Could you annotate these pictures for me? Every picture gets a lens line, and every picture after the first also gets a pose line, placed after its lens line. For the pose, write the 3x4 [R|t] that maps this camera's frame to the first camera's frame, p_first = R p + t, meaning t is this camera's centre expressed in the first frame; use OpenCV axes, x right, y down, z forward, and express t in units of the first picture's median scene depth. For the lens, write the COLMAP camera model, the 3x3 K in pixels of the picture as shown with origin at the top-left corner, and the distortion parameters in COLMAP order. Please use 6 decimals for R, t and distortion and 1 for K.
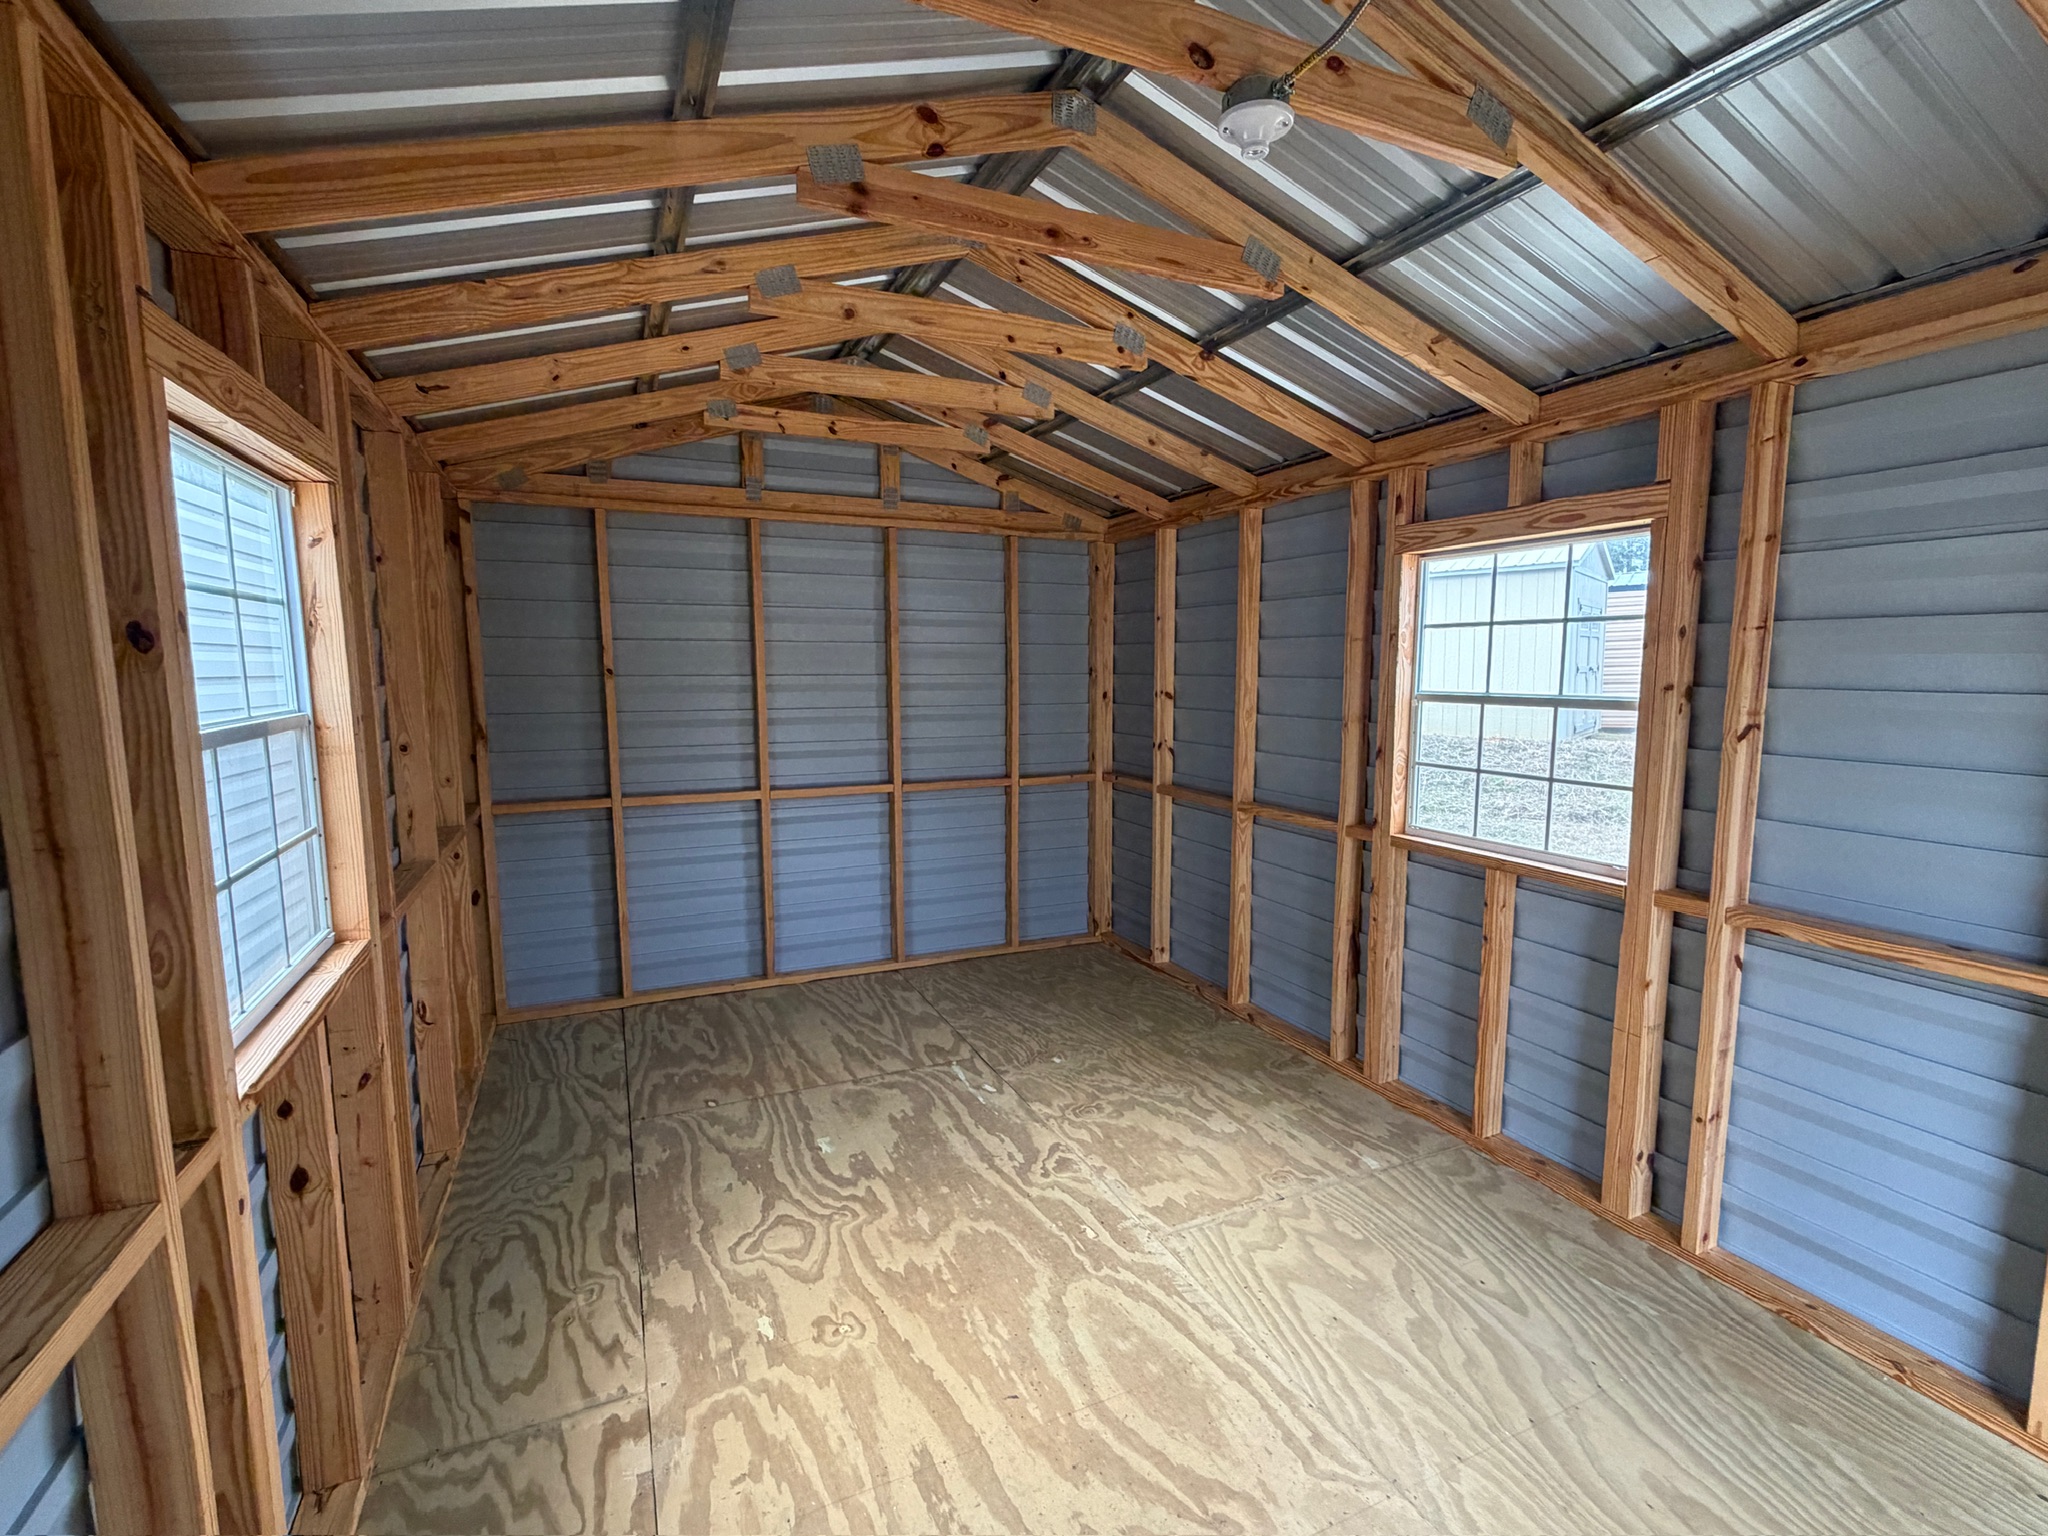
lens RADIAL K [[907.1, 0, 1024.2], [0, 907.1, 764.9], [0, 0, 1]] dist [0.000991, -0.001321]
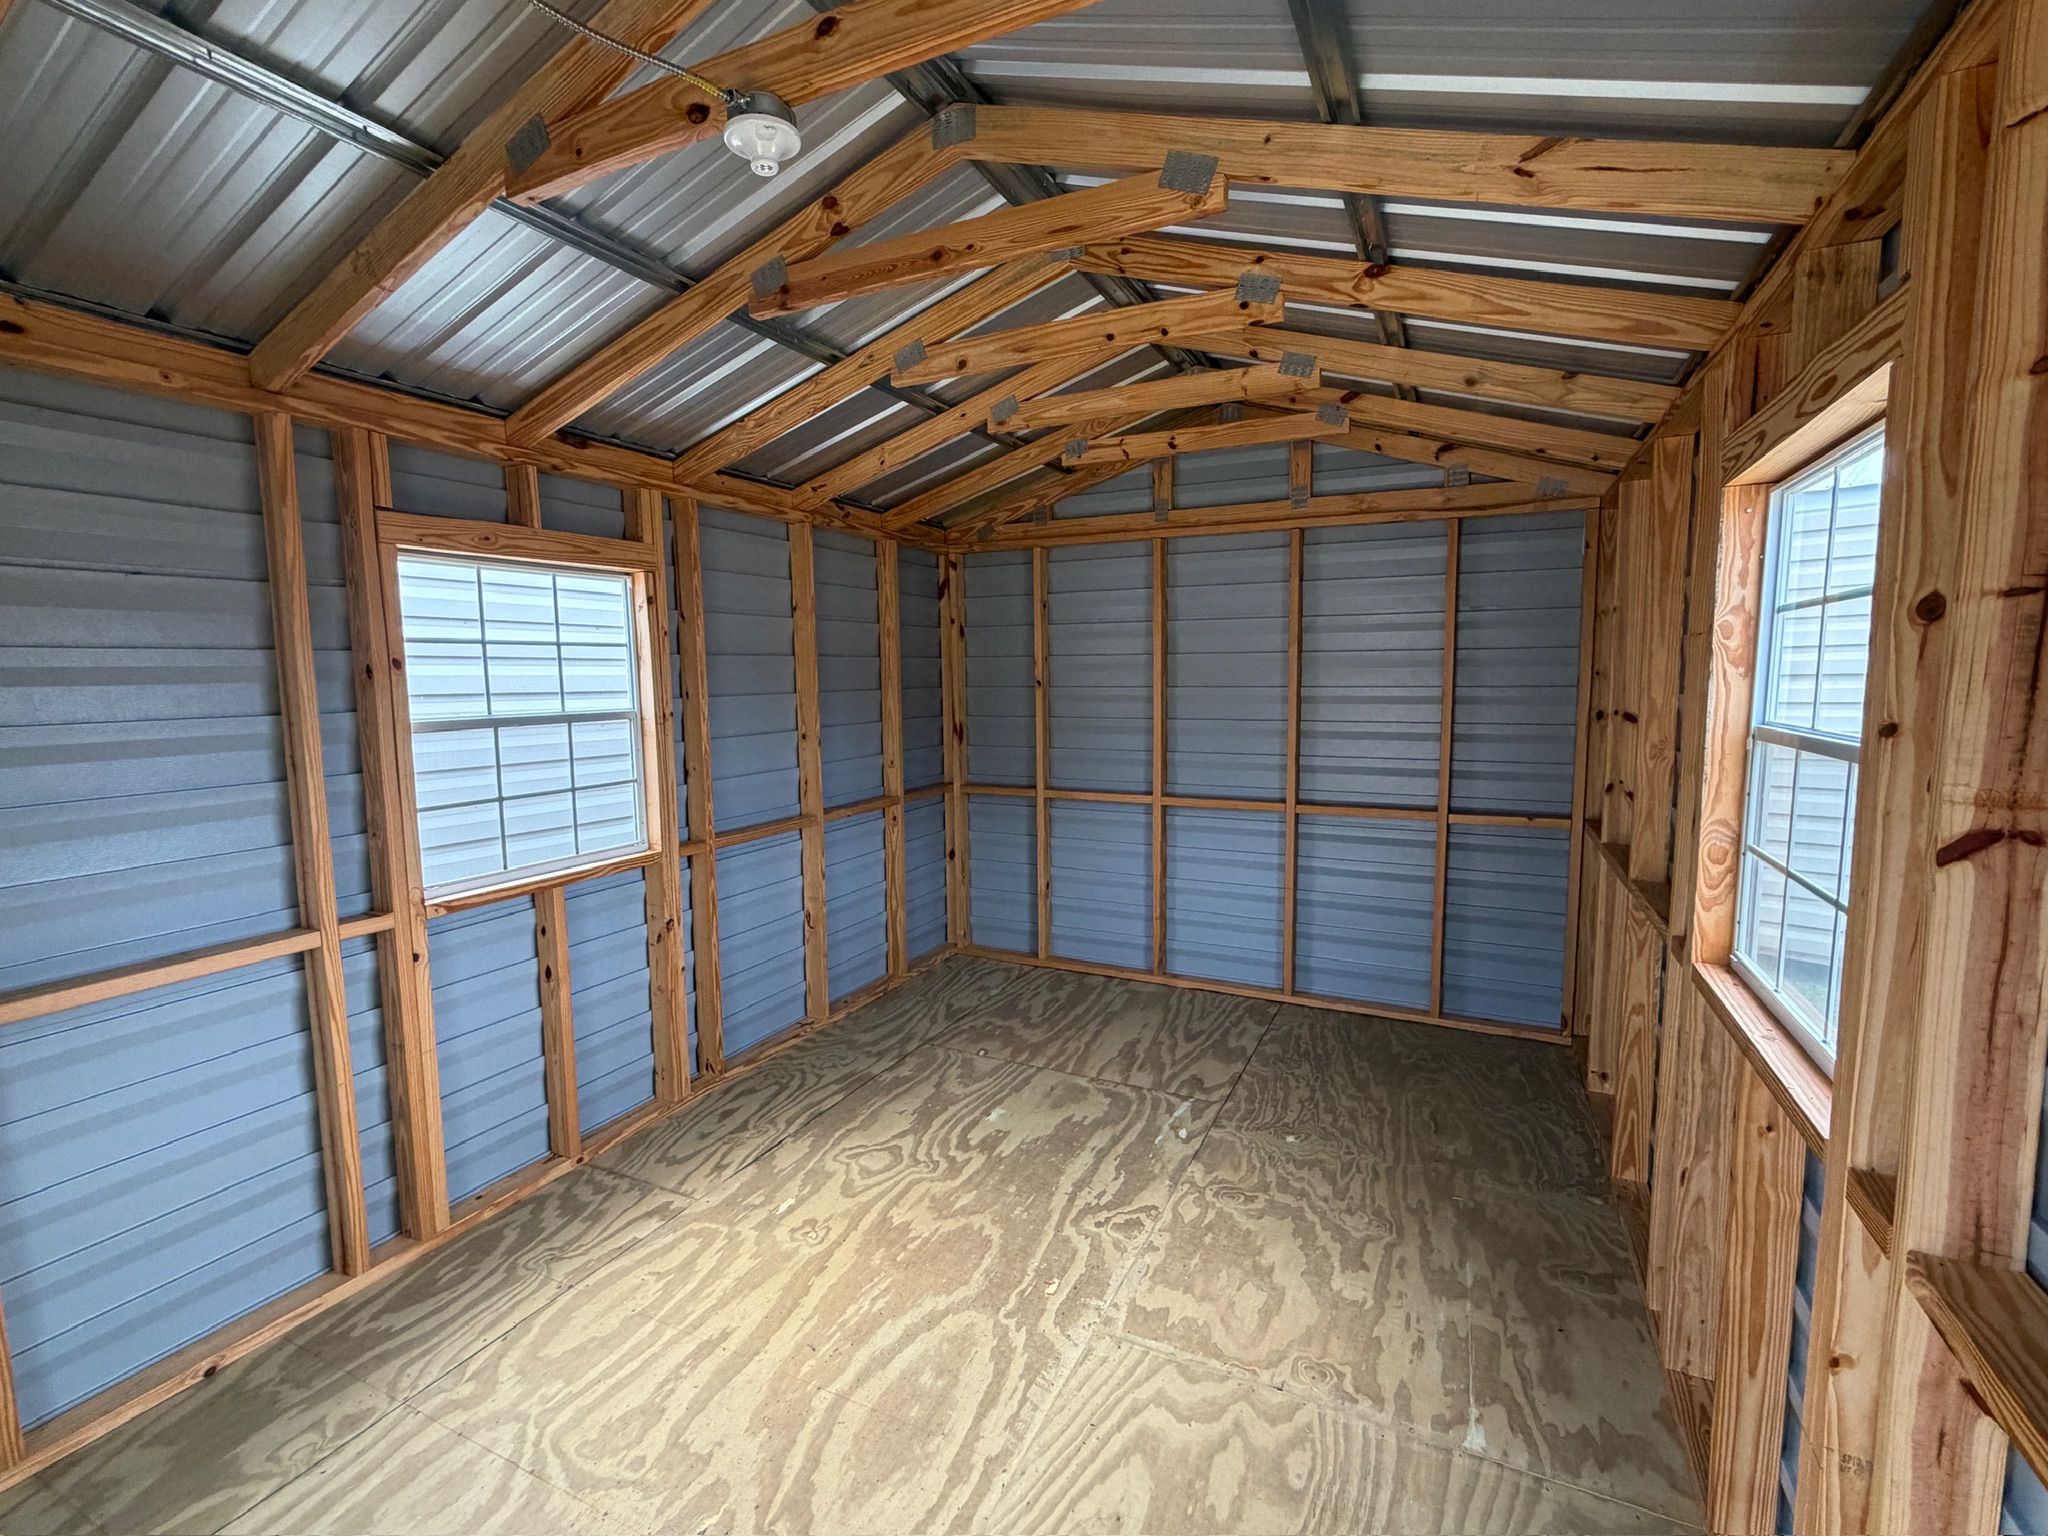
lens RADIAL K [[907.1, 0, 1023.6], [0, 907.1, 766.7], [0, 0, 1]] dist [0.000991, -0.001321]
pose [[0.643553, 0.072800, -0.761931, 0.644154], [-0.077214, 0.996563, 0.030001, -0.039515], [0.761497, 0.039525, 0.646963, 0.312709]]
